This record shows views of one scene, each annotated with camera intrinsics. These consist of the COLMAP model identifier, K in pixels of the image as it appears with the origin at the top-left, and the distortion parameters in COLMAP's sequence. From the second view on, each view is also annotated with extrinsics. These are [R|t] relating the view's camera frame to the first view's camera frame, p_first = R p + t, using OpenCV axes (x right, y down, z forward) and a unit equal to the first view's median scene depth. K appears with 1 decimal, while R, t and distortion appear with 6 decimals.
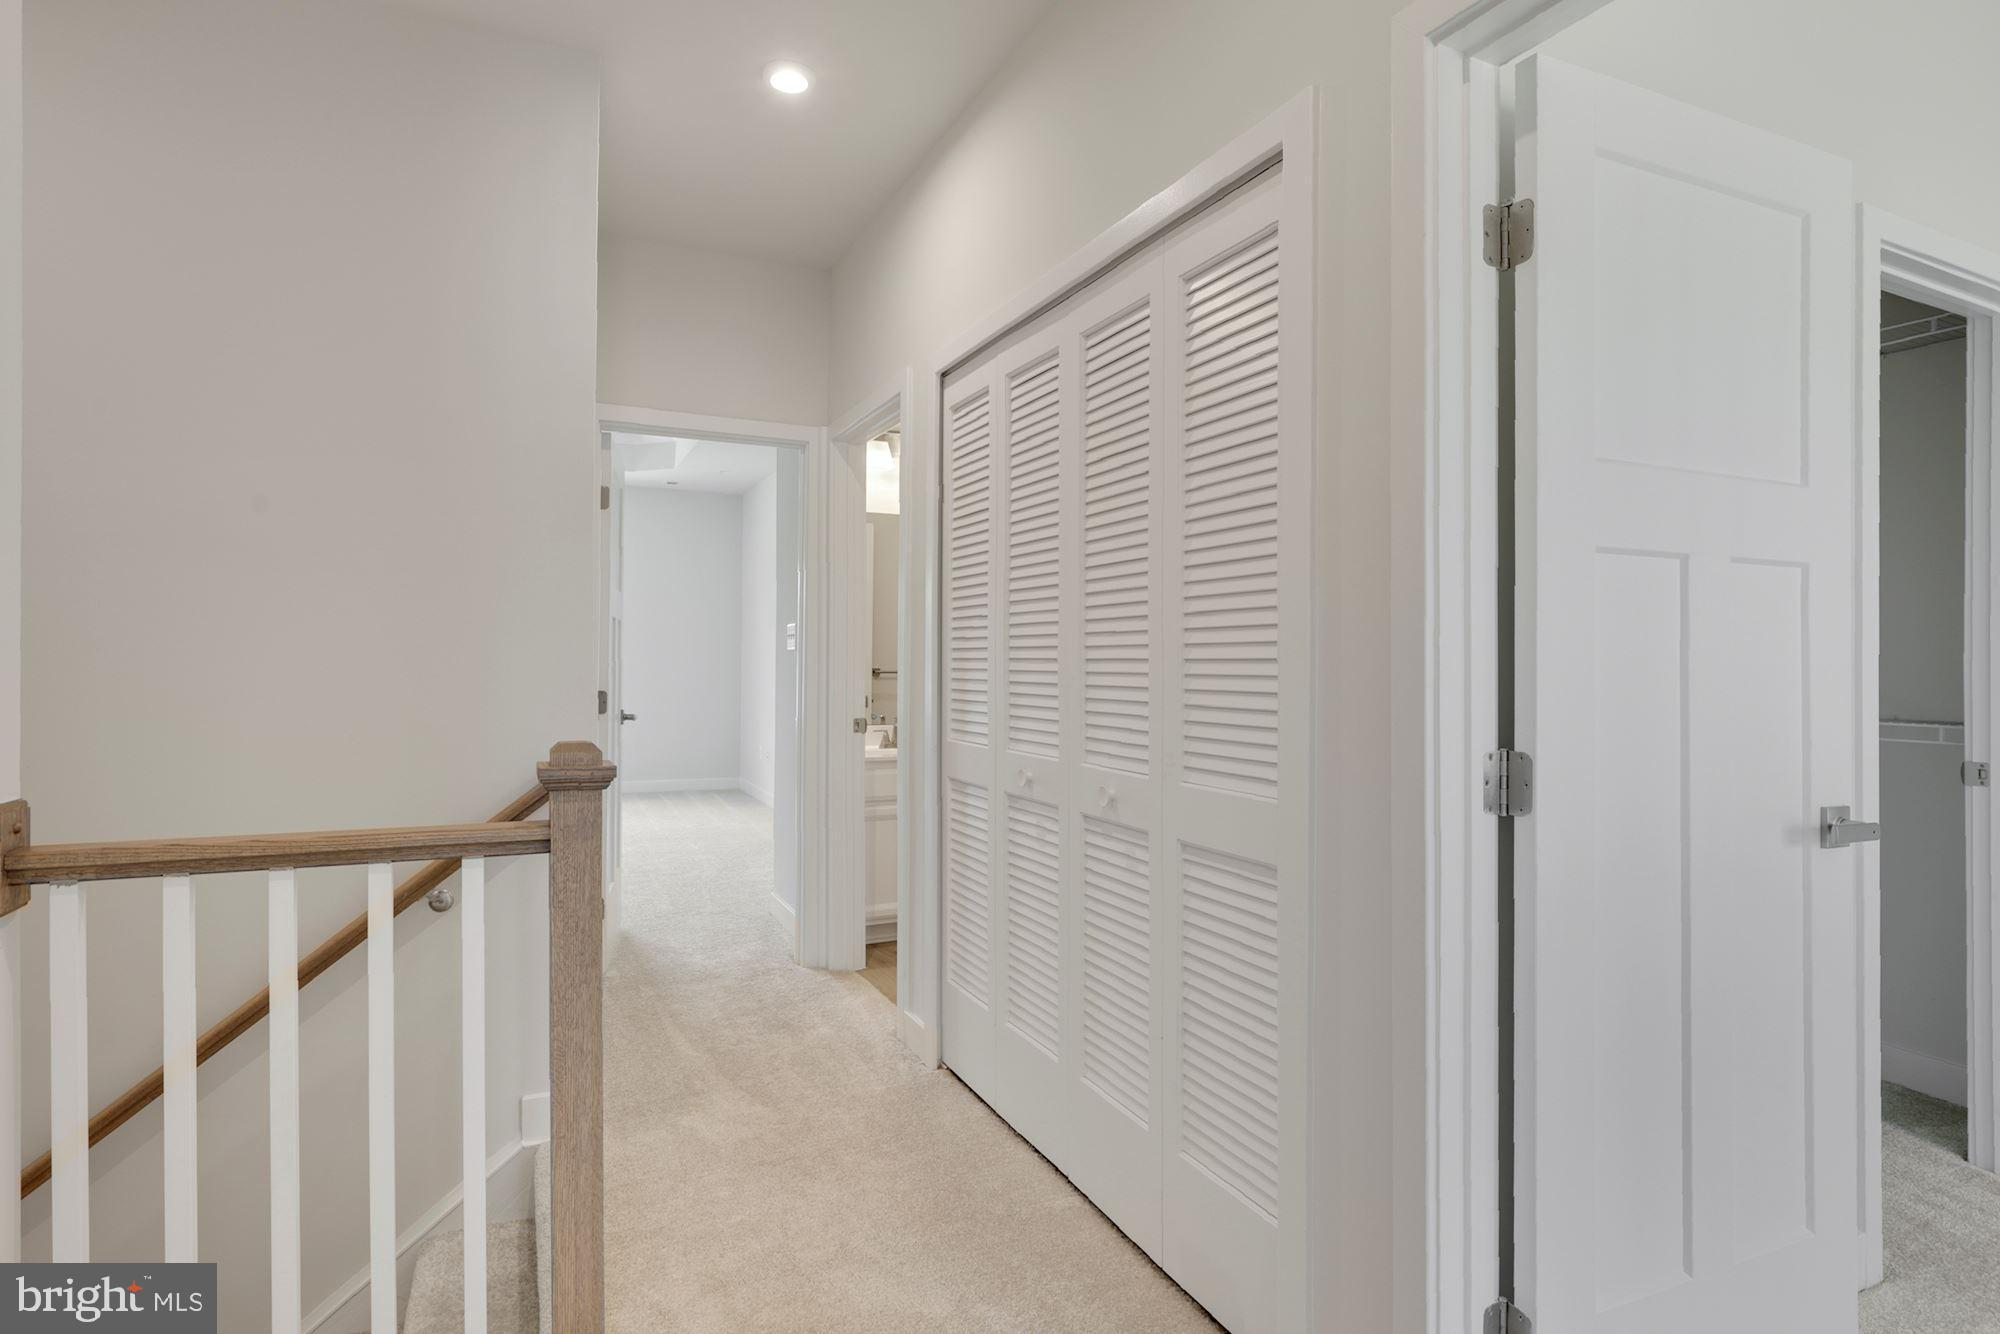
lens RADIAL K [[1013.2, 0, 1000.0], [0, 1013.2, 667.0], [0, 0, 1]] dist [-0.004528, -0.001273]
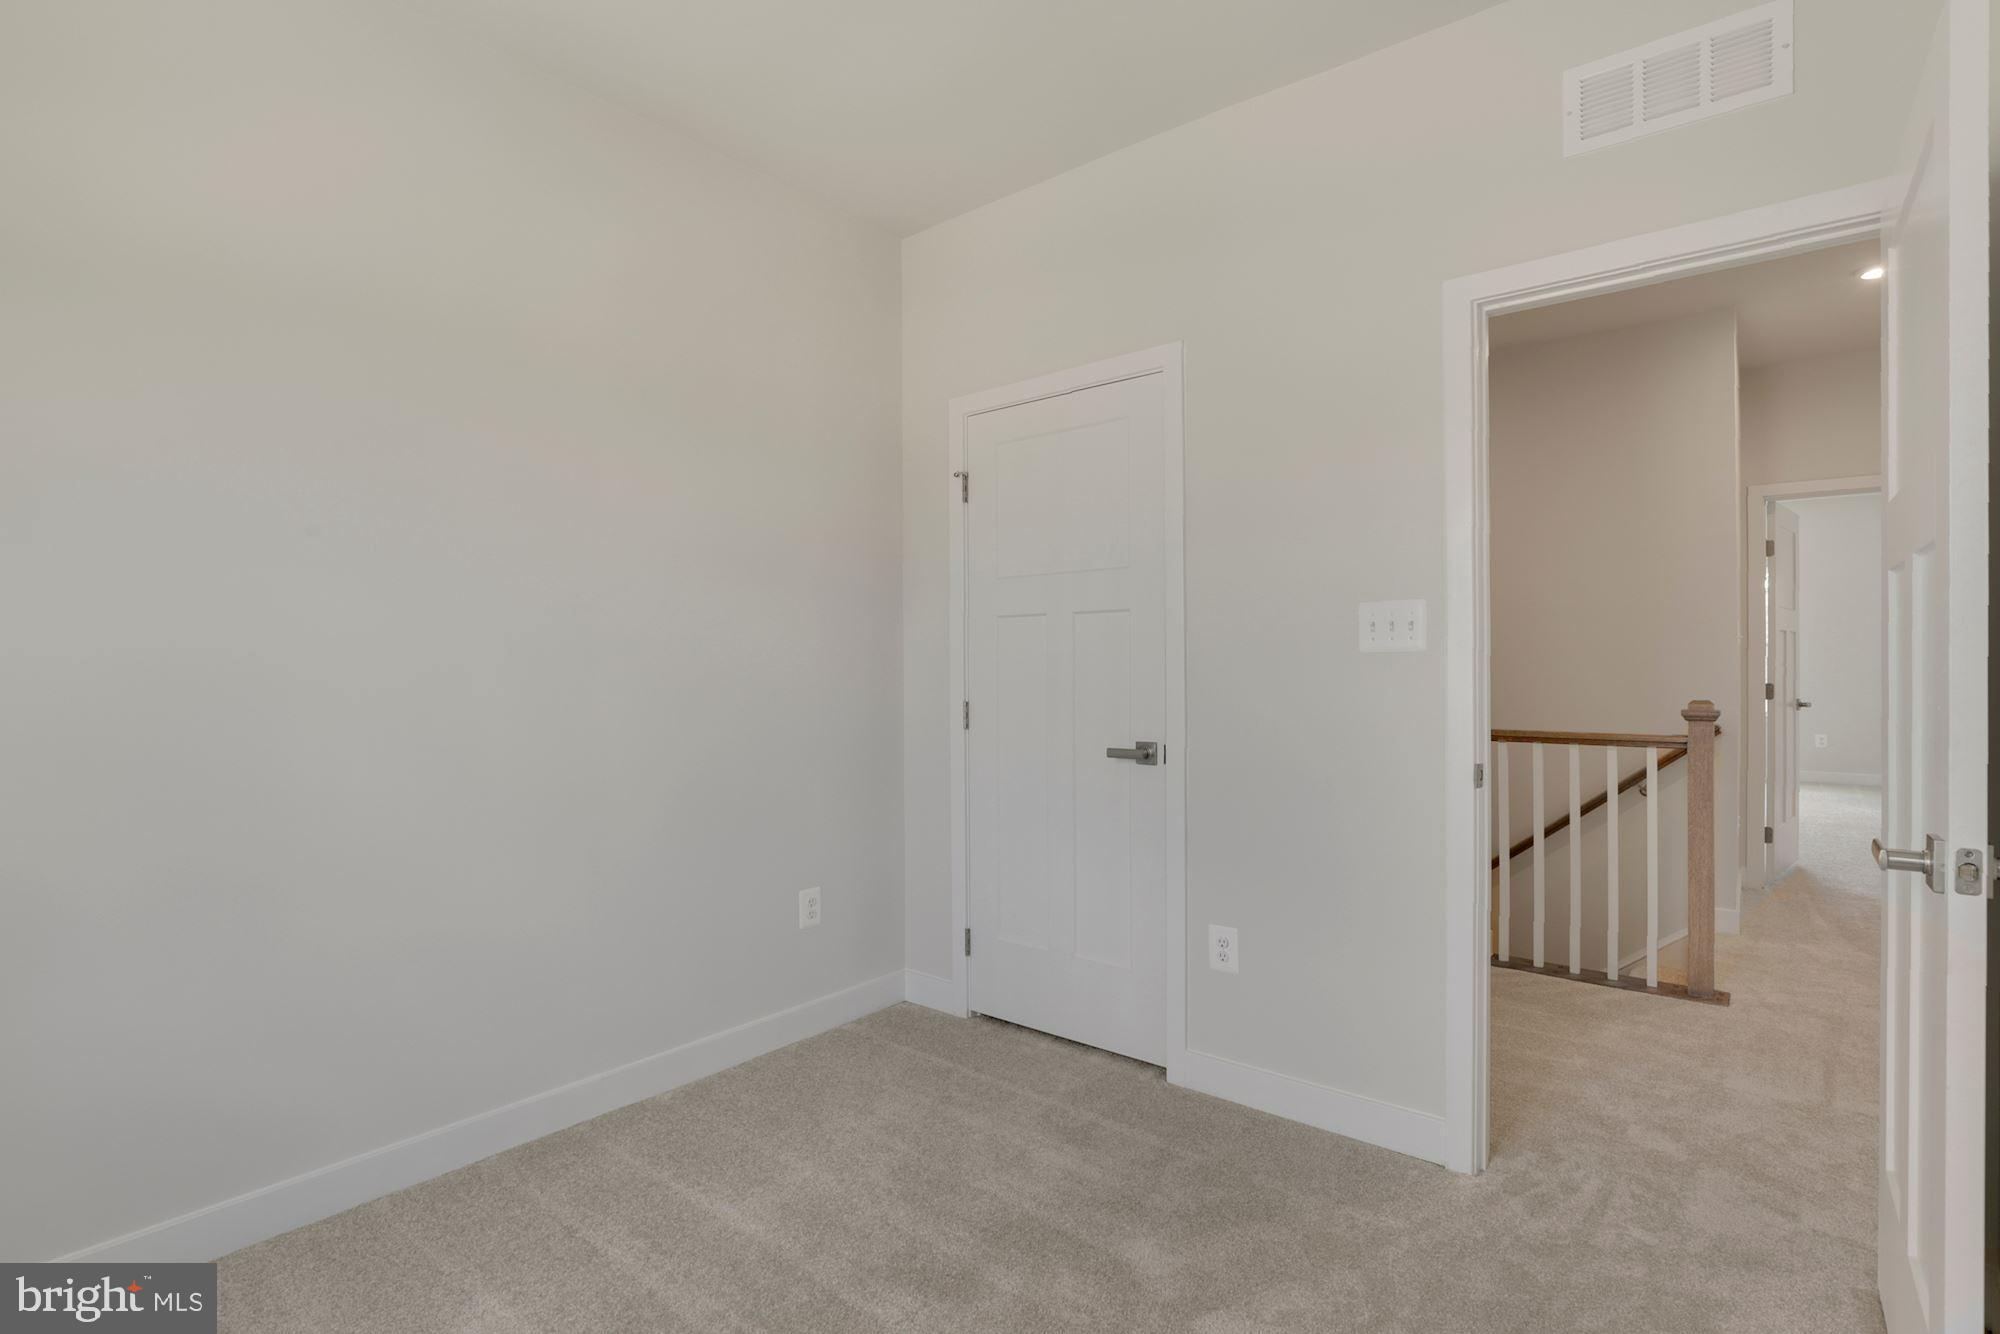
lens RADIAL K [[1013.2, 0, 1000.0], [0, 1013.2, 667.0], [0, 0, 1]] dist [-0.004528, -0.001273]
pose [[0.456458, -0.002985, -0.889740, 0.846302], [0.001610, 0.999996, -0.002530, 0.006388], [0.889743, -0.000278, 0.456461, -1.368485]]
